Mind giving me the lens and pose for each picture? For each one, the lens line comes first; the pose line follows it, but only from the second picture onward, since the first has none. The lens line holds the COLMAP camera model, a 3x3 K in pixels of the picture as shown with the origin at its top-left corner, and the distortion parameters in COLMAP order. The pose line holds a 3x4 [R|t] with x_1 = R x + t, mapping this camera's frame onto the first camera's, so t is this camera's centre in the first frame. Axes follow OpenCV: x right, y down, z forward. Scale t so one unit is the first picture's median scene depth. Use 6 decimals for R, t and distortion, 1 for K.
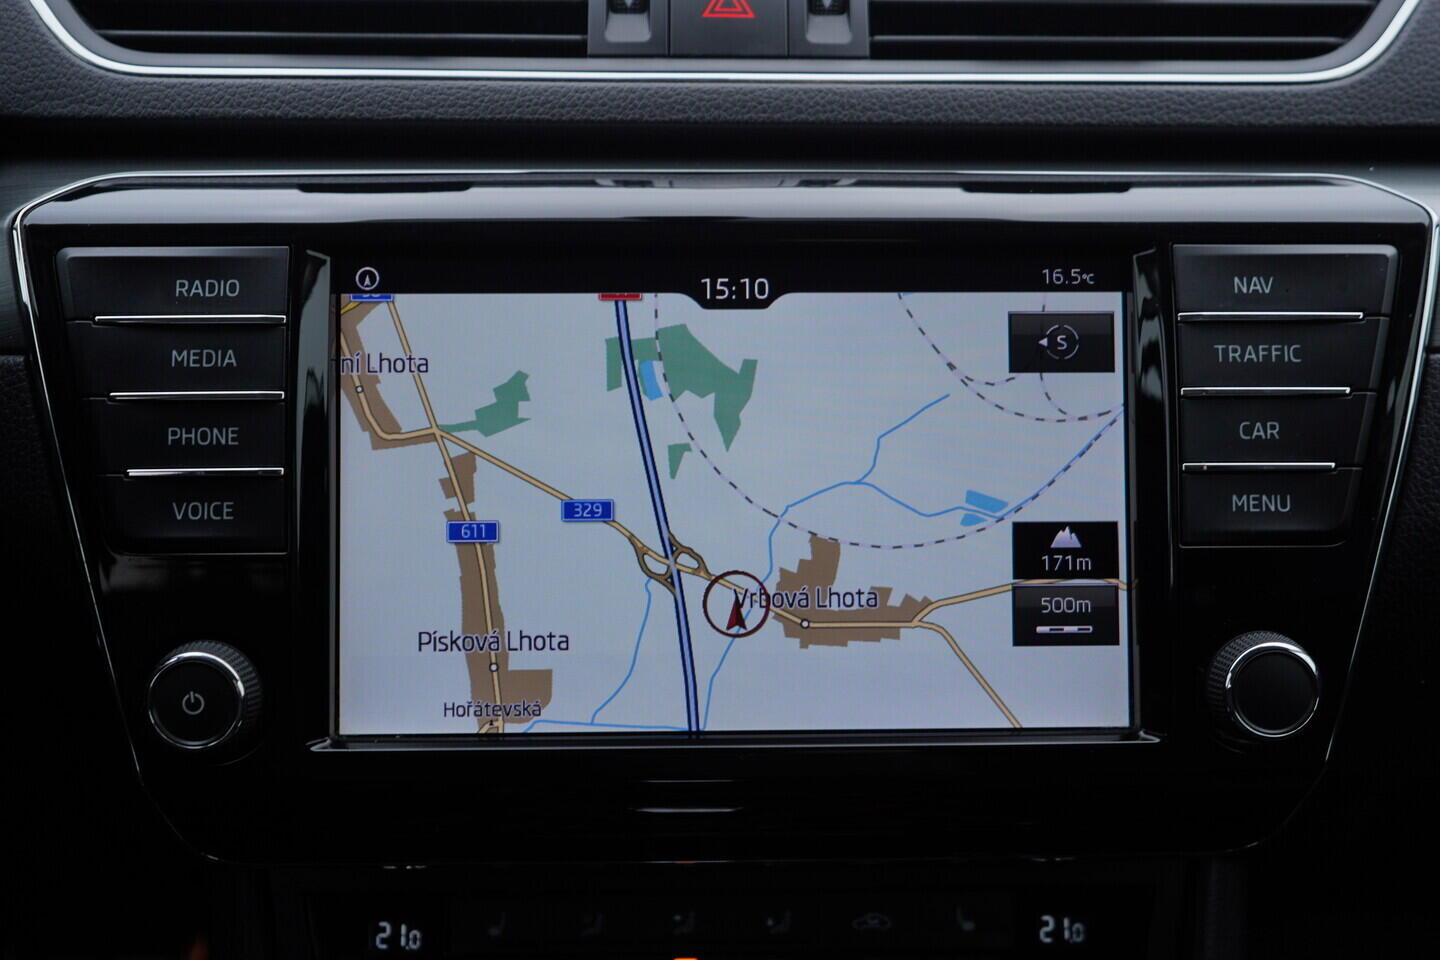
lens RADIAL K [[1475.7, 0, 719.9], [0, 1475.7, 476.7], [0, 0, 1]] dist [-0.006363, 0.028049]
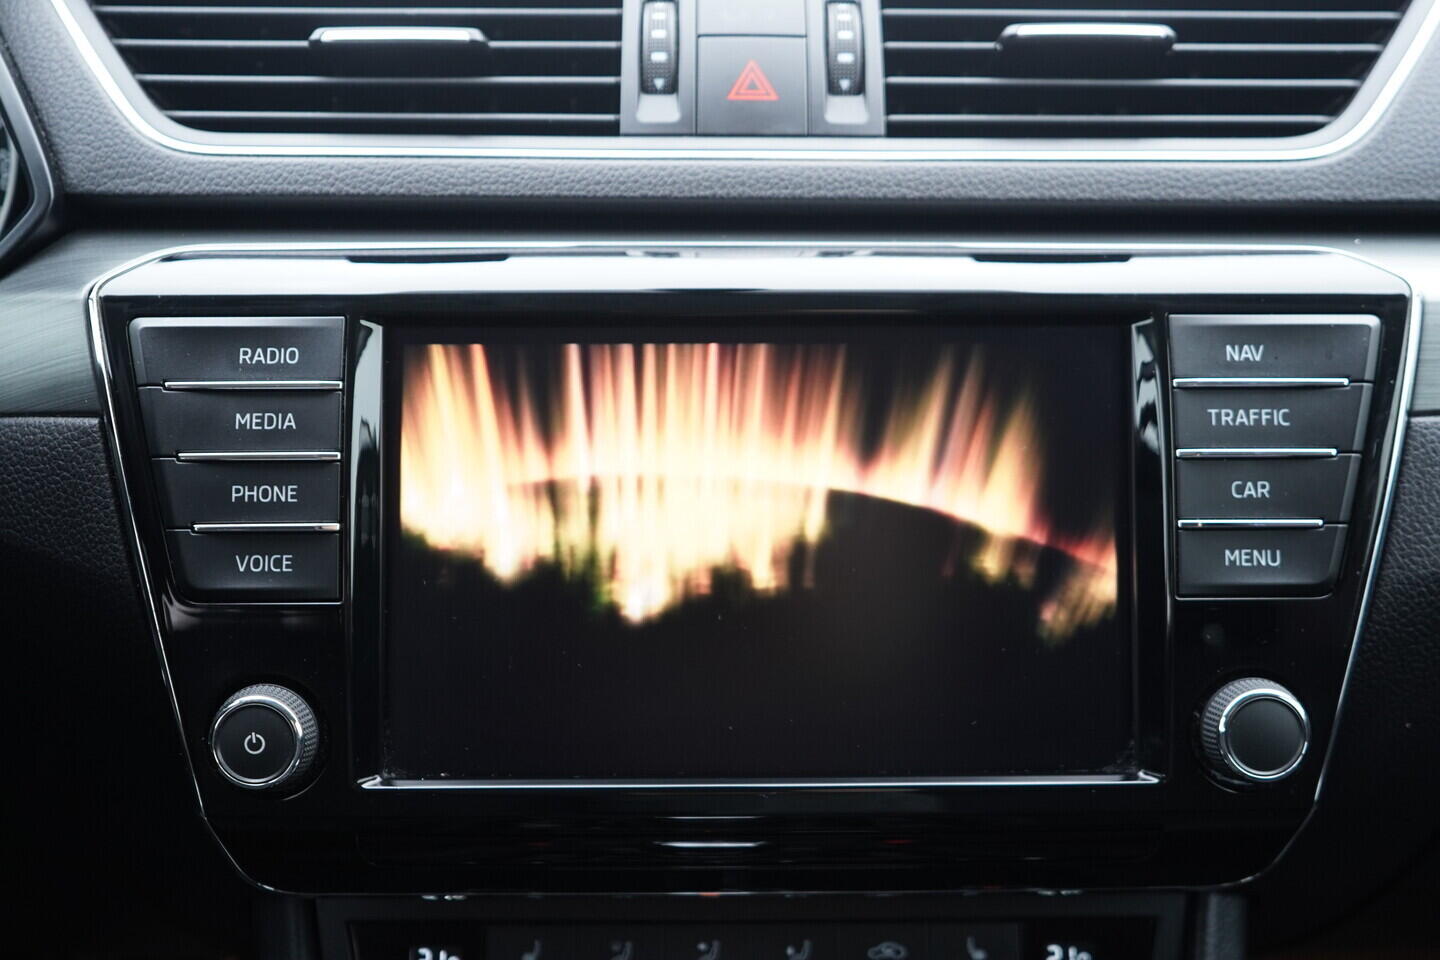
lens RADIAL K [[1475.7, 0, 719.9], [0, 1475.7, 476.7], [0, 0, 1]] dist [-0.006363, 0.028049]
pose [[0.999960, 0.001641, -0.008788, -0.008186], [-0.001800, 0.999834, -0.018109, -0.019132], [0.008756, 0.018125, 0.999797, -0.065534]]
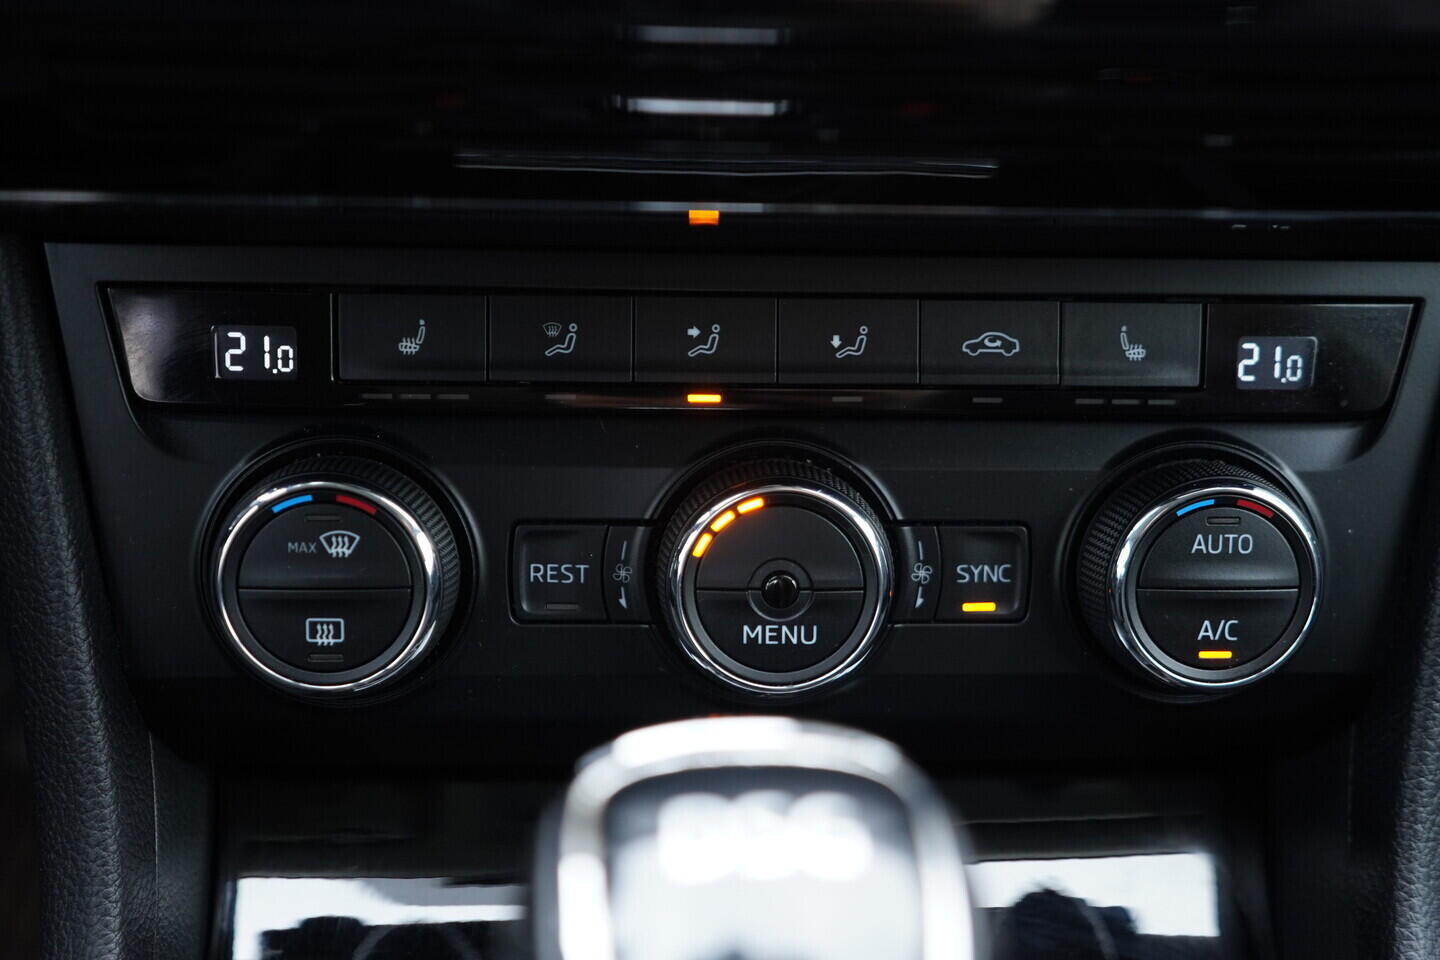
lens RADIAL K [[1521.7, 0, 720.0], [0, 1521.7, 480.0], [0, 0, 1]] dist [0.001034, 0.006910]
pose [[0.999120, 0.014933, 0.039203, -0.046335], [-0.025677, 0.956686, 0.289987, 0.182874], [-0.033175, -0.290738, 0.956227, 0.375098]]
